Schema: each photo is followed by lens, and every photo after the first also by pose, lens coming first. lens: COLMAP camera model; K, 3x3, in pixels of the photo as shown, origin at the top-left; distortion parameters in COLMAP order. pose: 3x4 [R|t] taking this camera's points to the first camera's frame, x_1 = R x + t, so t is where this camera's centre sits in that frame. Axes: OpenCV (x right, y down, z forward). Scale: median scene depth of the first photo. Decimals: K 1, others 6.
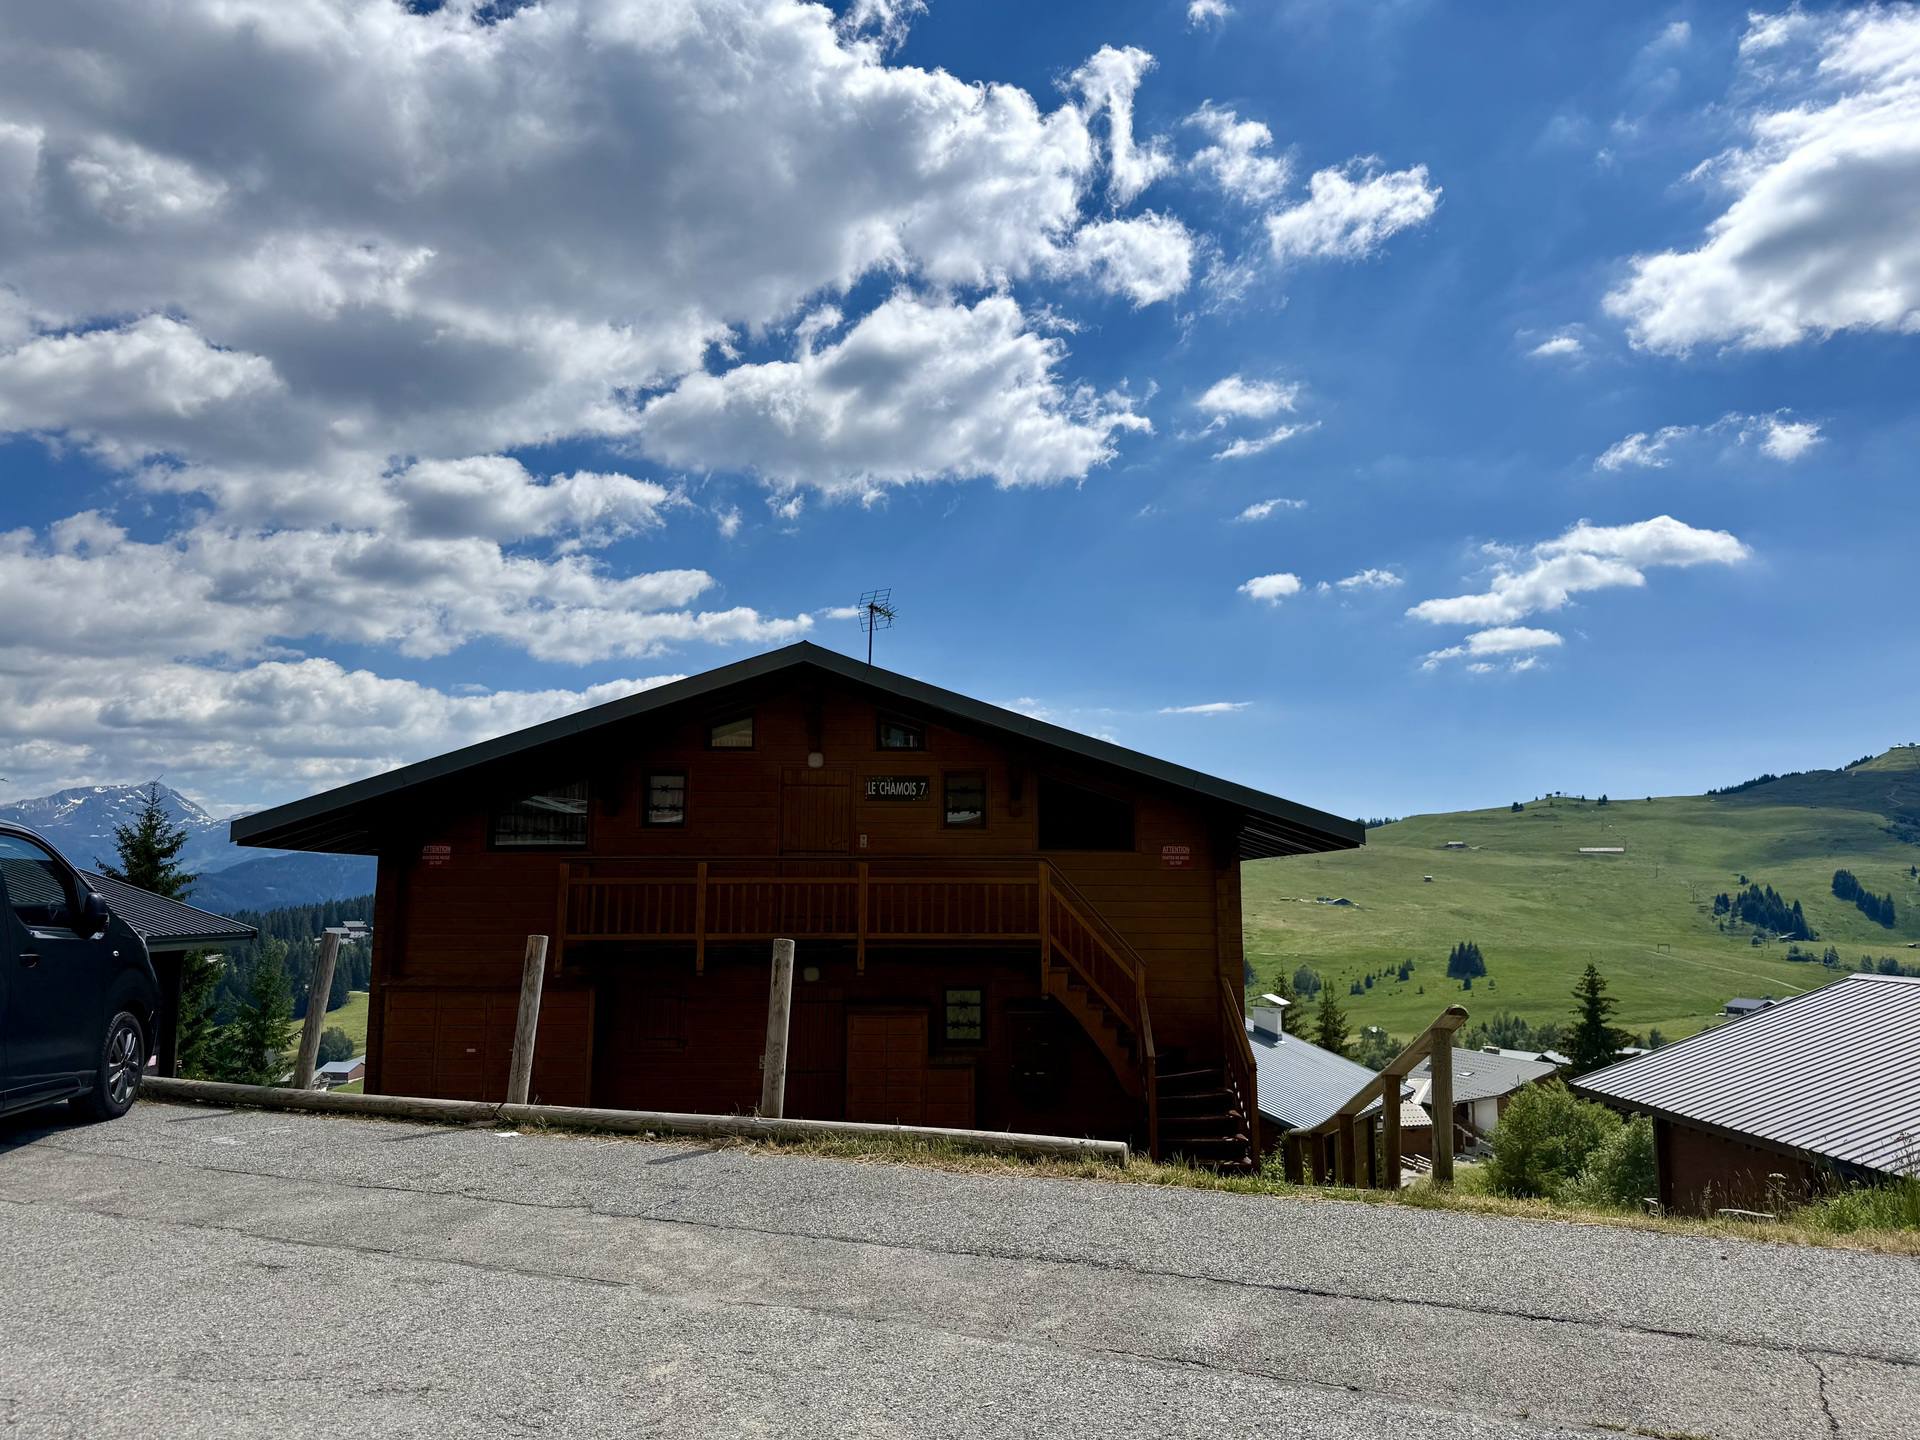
lens RADIAL K [[1382.8, 0, 934.0], [0, 1382.8, 724.5], [0, 0, 1]] dist [0.008710, -0.001813]
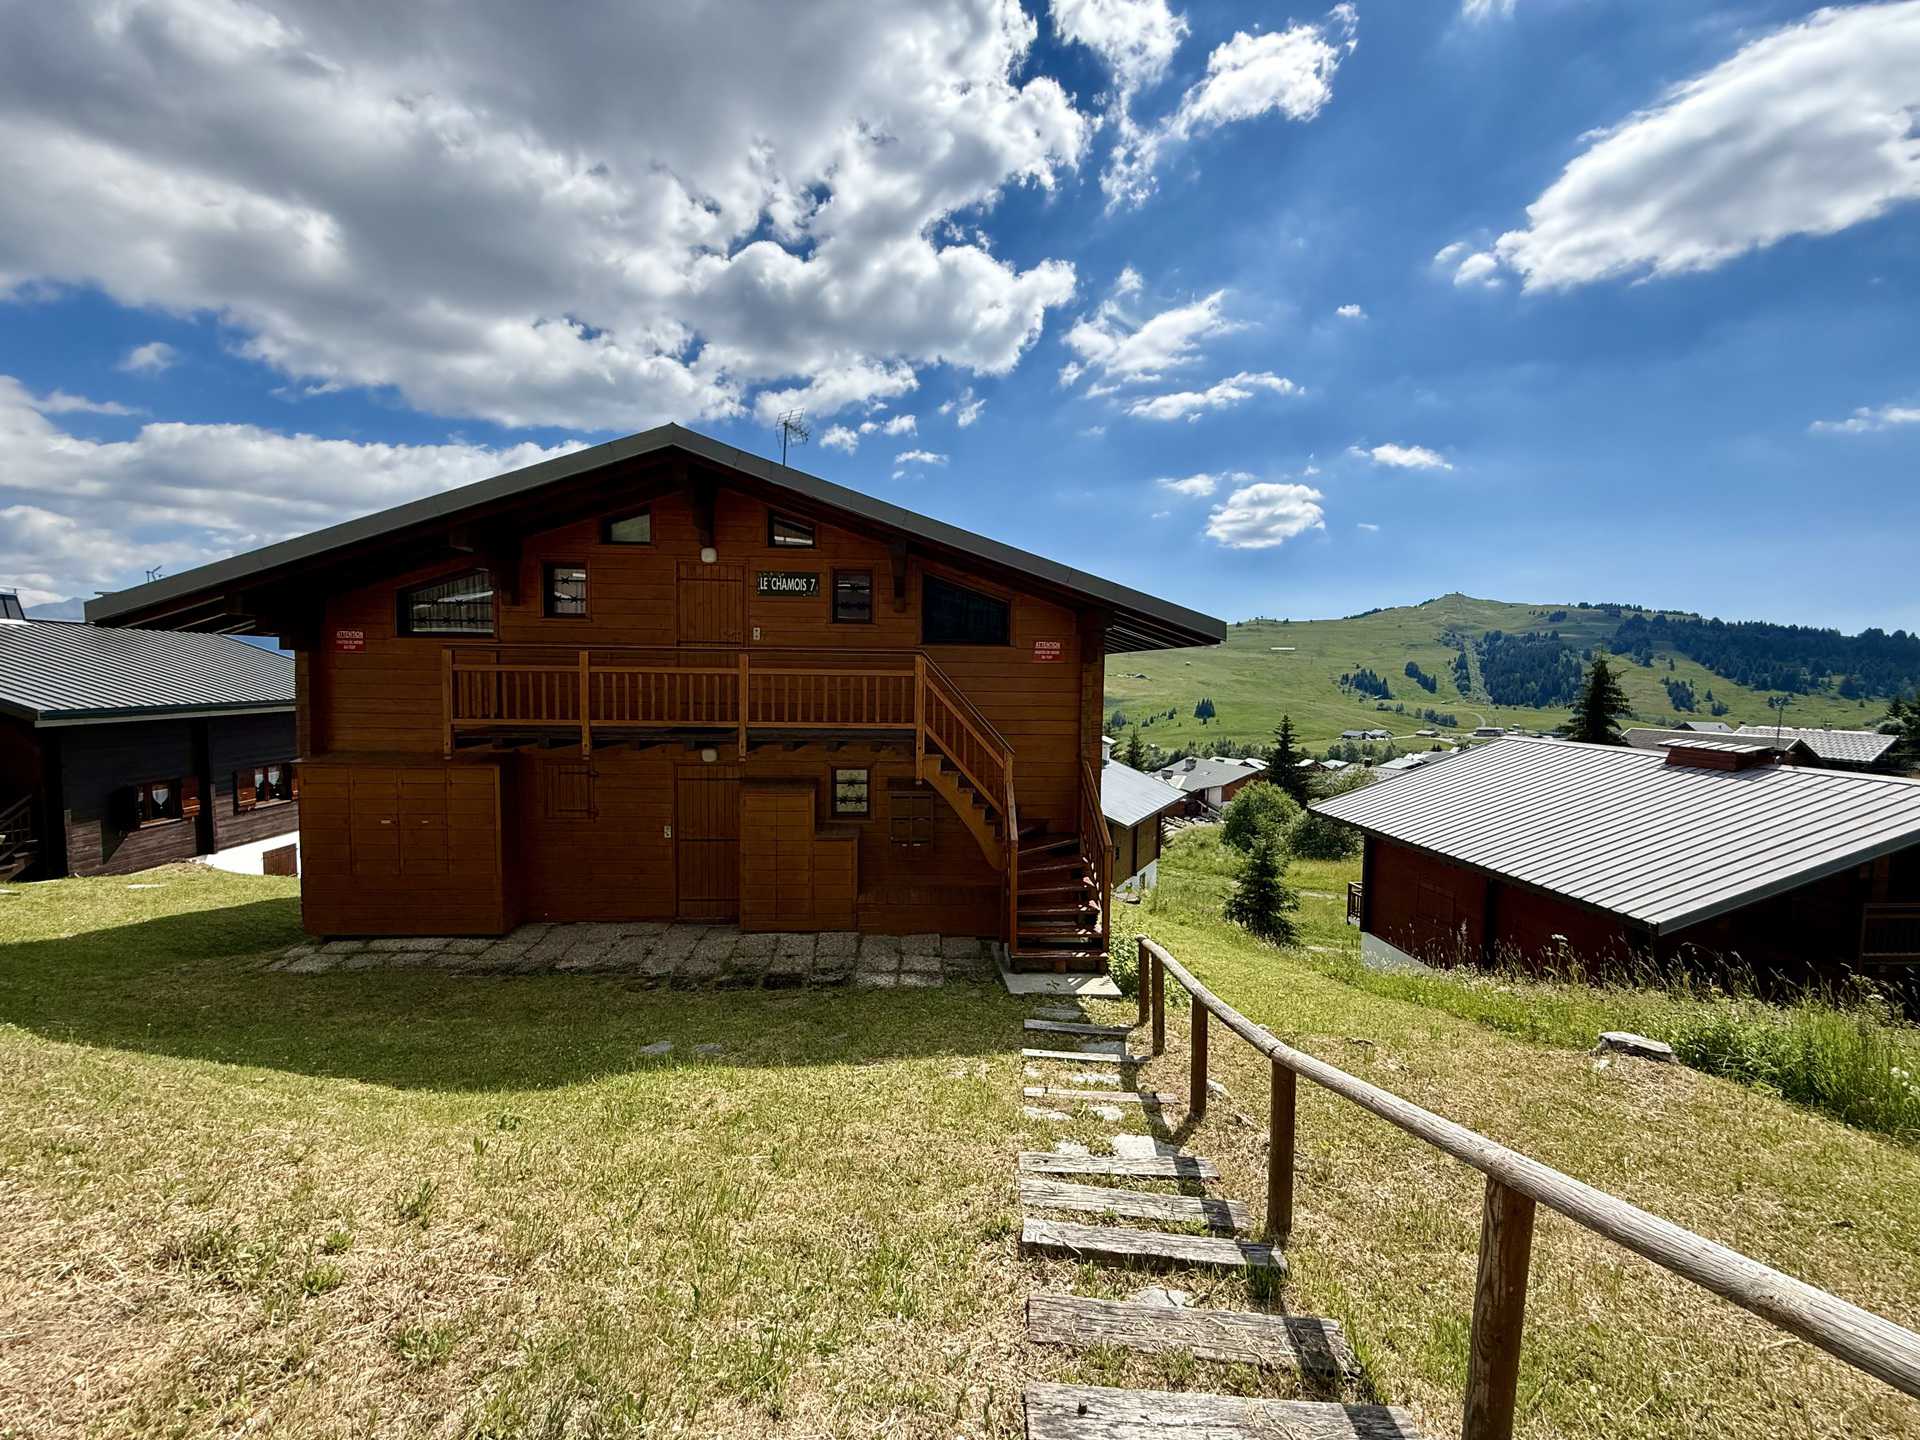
lens RADIAL K [[772.6, 0, 951.7], [0, 772.6, 722.3], [0, 0, 1]] dist [0.011712, -0.000295]
pose [[0.998834, 0.008599, 0.047514, 0.018493], [-0.017450, 0.981793, 0.189149, 0.009342], [-0.045022, -0.189758, 0.980798, 0.102011]]
